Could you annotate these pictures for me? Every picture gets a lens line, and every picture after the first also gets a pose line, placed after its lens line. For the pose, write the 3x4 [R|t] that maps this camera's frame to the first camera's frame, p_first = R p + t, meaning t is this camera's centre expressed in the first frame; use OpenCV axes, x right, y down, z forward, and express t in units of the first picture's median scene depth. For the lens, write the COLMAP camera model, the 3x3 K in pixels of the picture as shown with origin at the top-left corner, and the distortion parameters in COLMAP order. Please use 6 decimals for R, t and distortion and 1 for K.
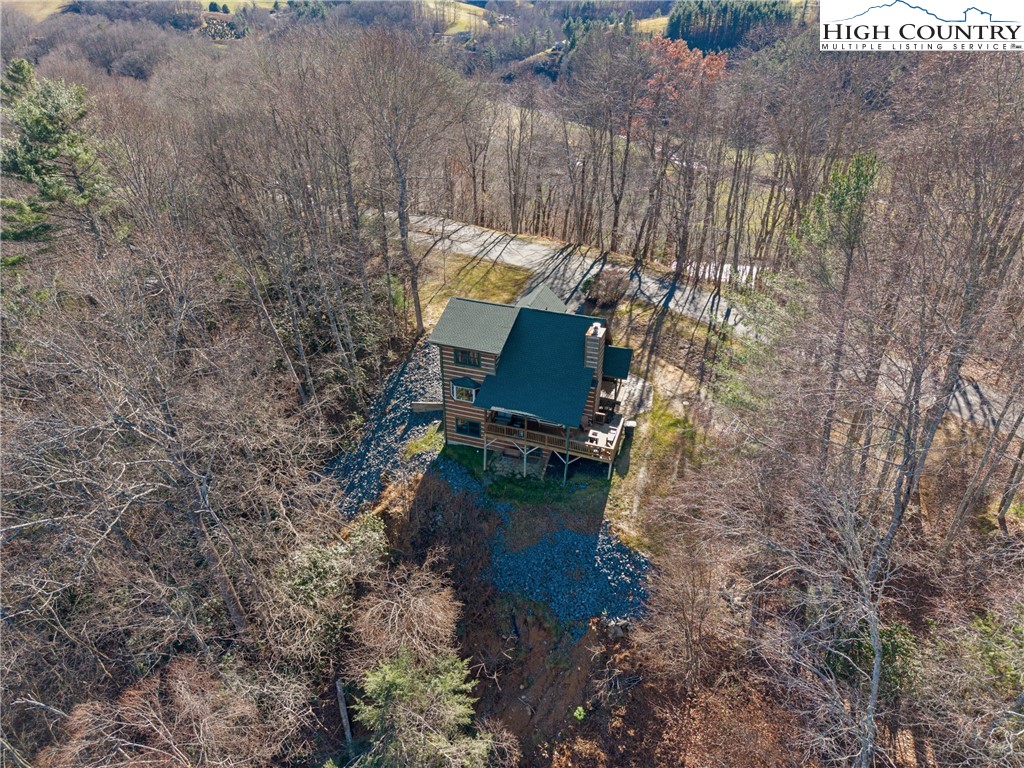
lens RADIAL K [[695.6, 0, 511.1], [0, 695.6, 385.8], [0, 0, 1]] dist [0.012898, -0.003091]
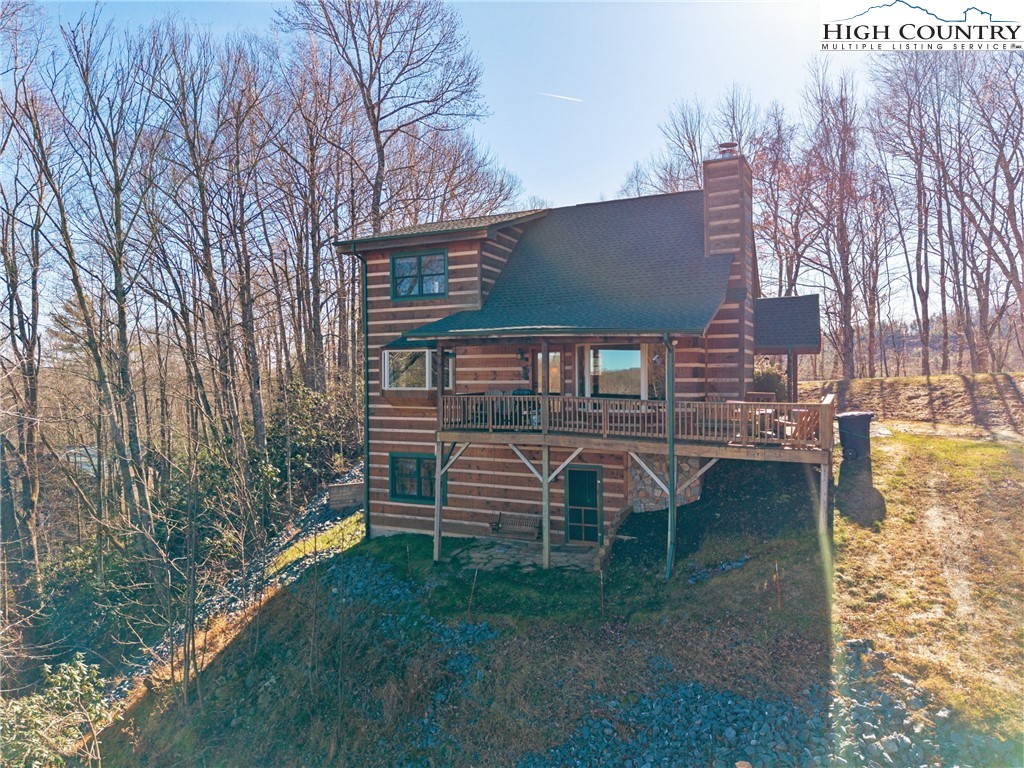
lens RADIAL K [[695.6, 0, 514.1], [0, 695.6, 386.0], [0, 0, 1]] dist [0.012898, -0.003091]
pose [[0.990713, -0.014534, -0.135191, 0.049839], [-0.057229, 0.857341, -0.511557, 0.225696], [0.123340, 0.514543, 0.848547, 0.667342]]
